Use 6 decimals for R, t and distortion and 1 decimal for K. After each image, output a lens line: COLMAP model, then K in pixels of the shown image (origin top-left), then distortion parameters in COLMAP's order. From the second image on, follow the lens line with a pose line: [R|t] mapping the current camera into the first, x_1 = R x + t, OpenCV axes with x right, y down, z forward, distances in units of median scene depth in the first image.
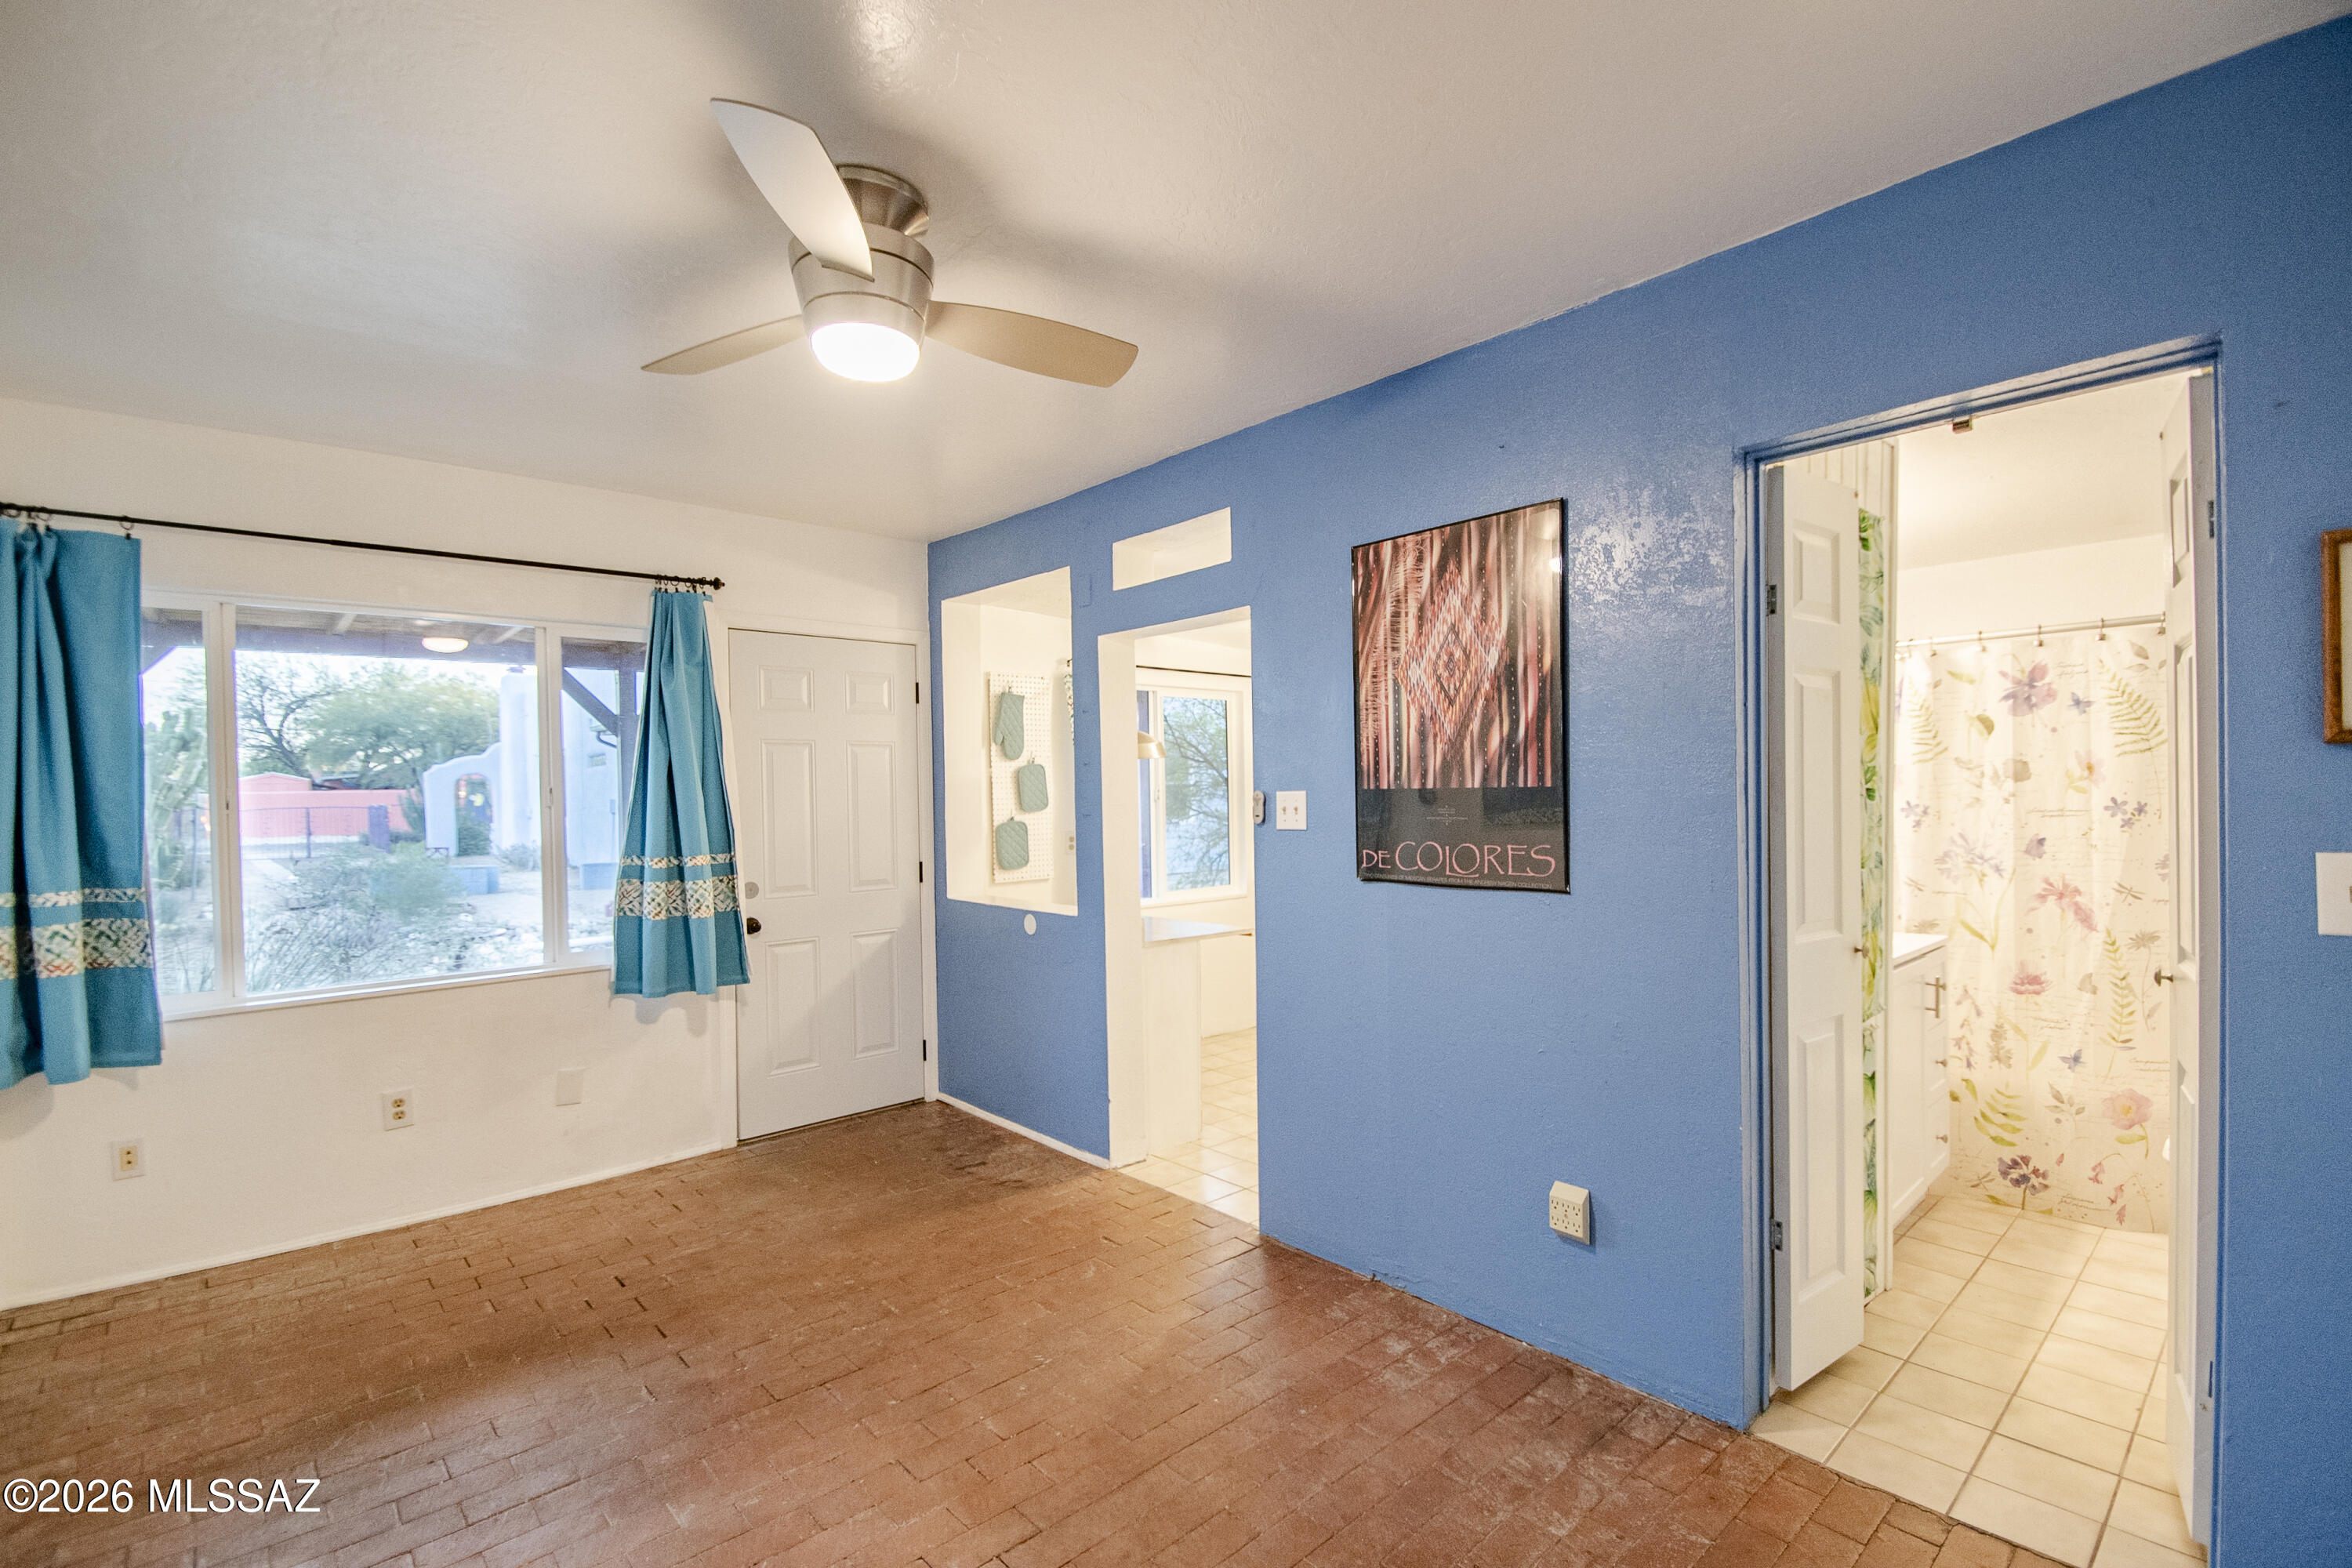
lens RADIAL K [[1053.1, 0, 1146.0], [0, 1053.1, 787.7], [0, 0, 1]] dist [0.000943, -0.013285]
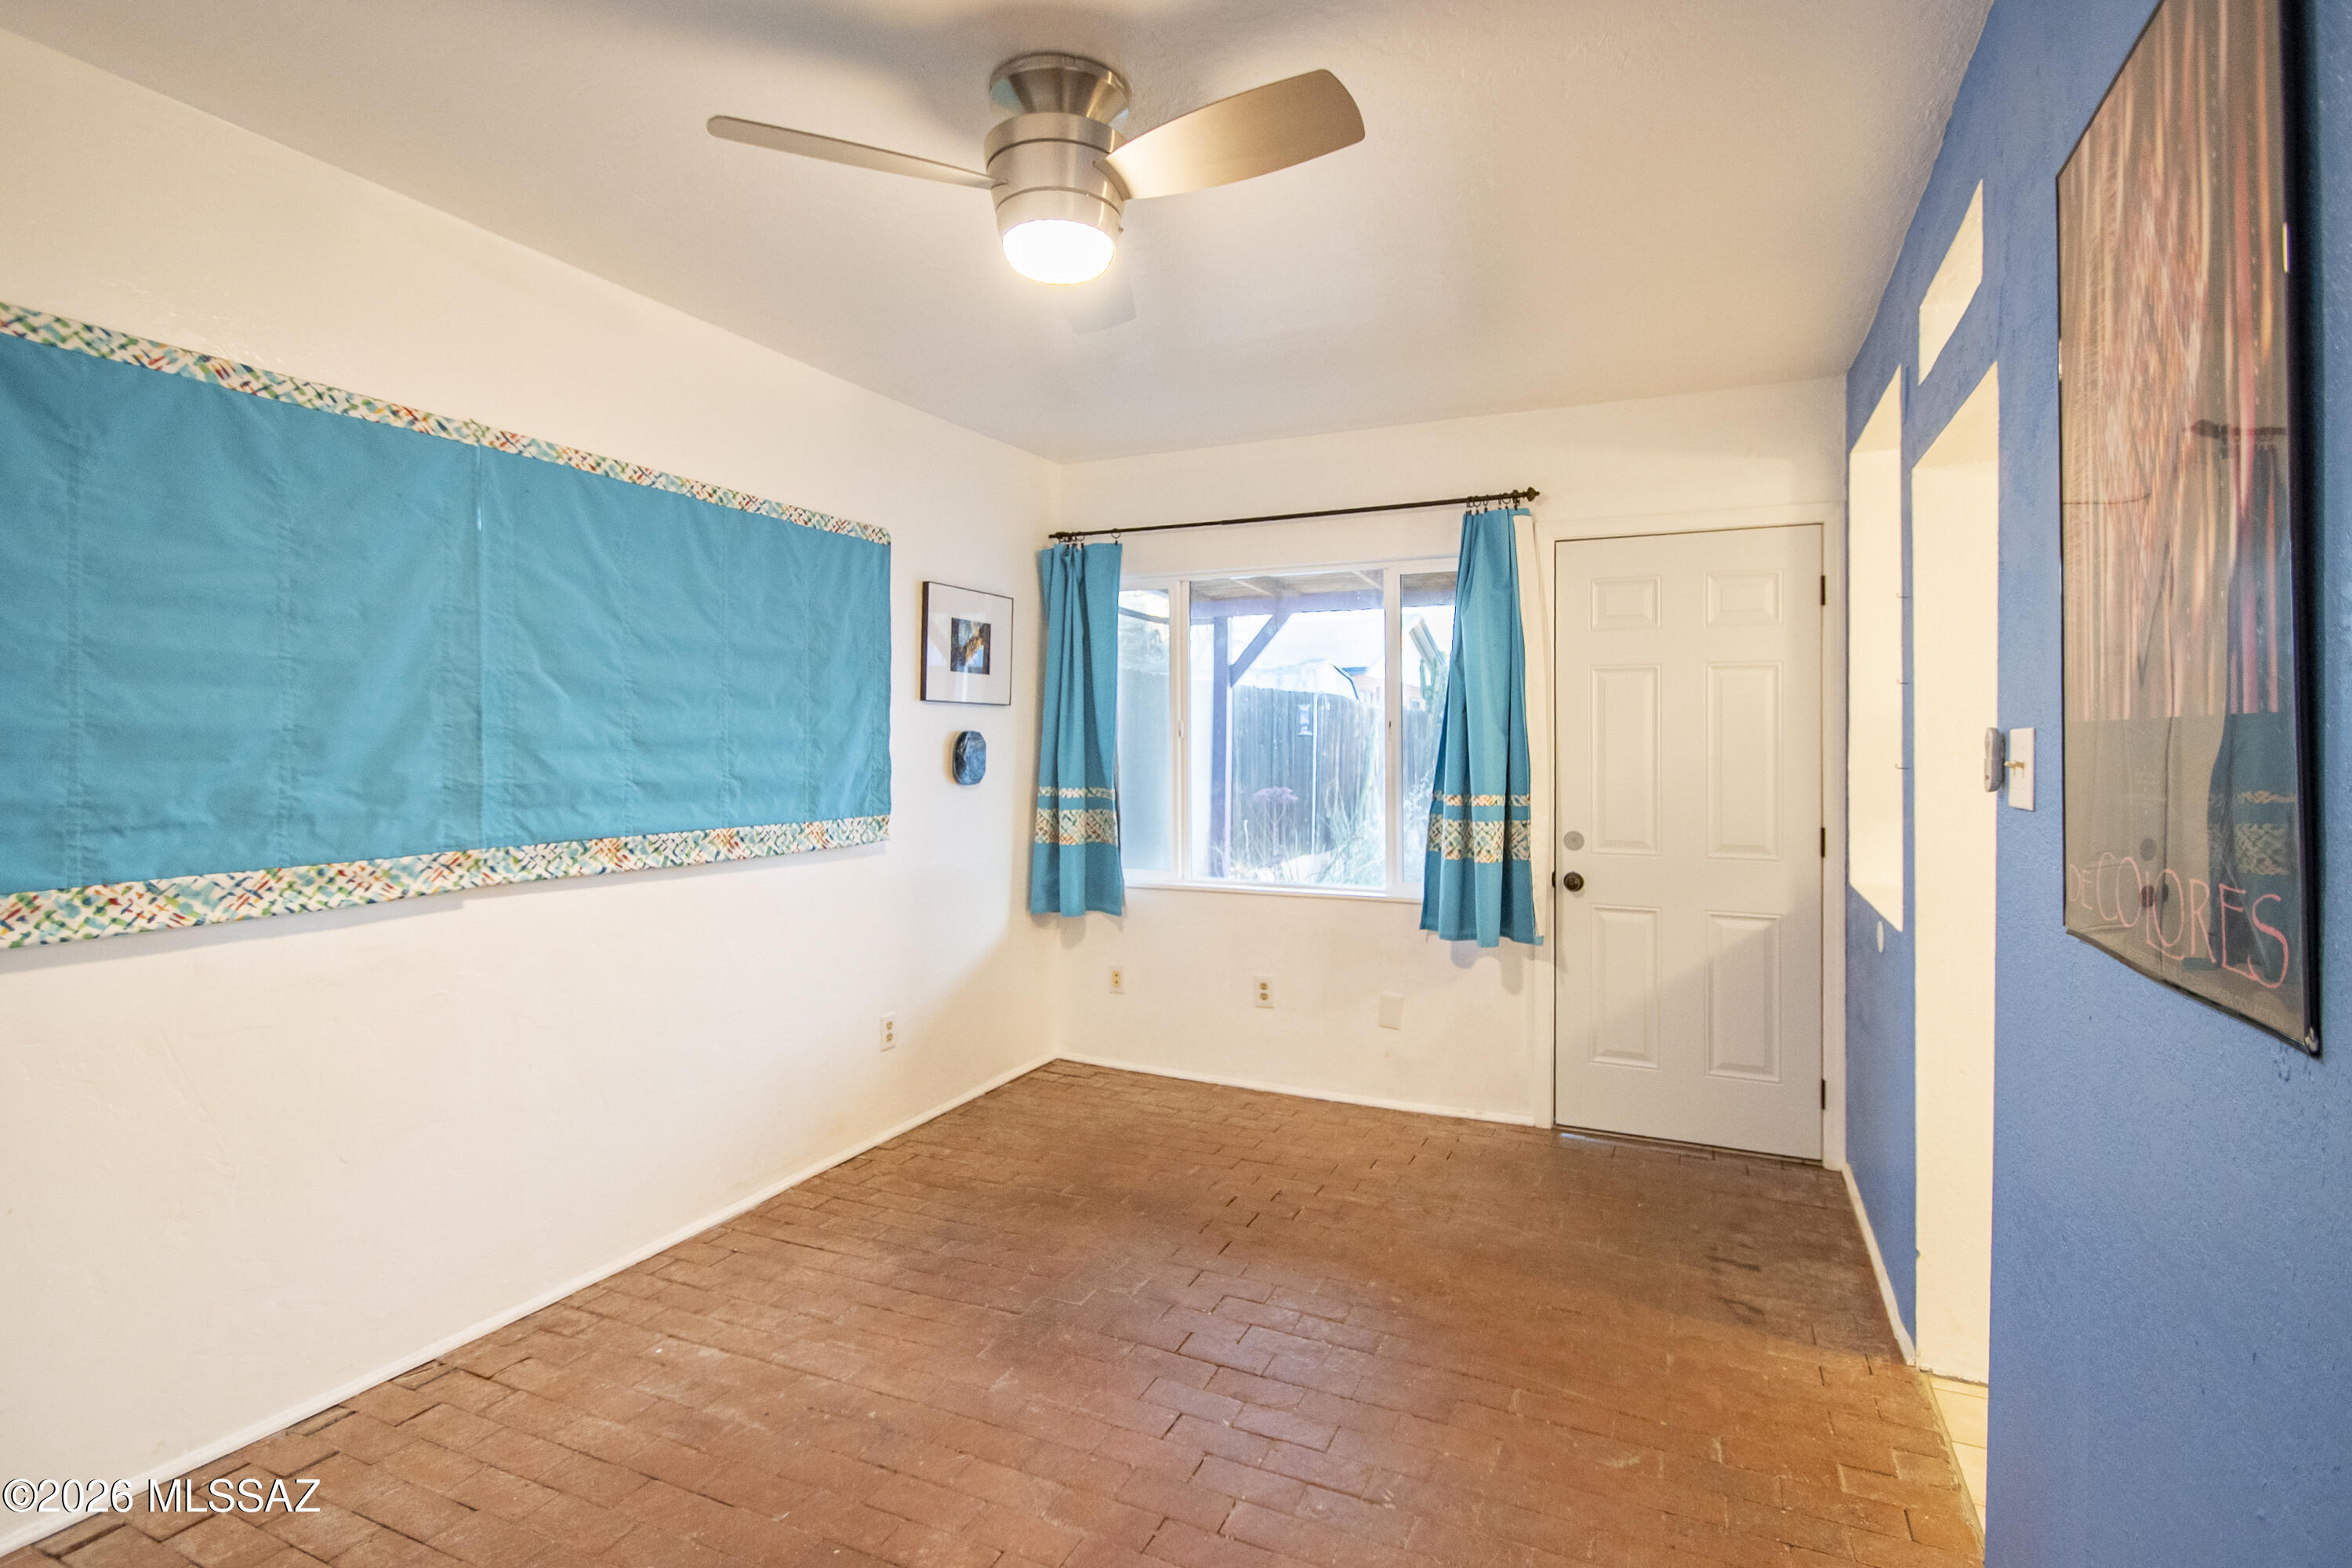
lens RADIAL K [[1113.4, 0, 1179.8], [0, 1113.4, 732.4], [0, 0, 1]] dist [0.003483, 0.000243]
pose [[0.408953, 0.012295, -0.912473, 0.365616], [-0.007794, 0.999920, 0.009980, 0.001765], [0.912522, 0.003031, 0.409016, 0.368114]]
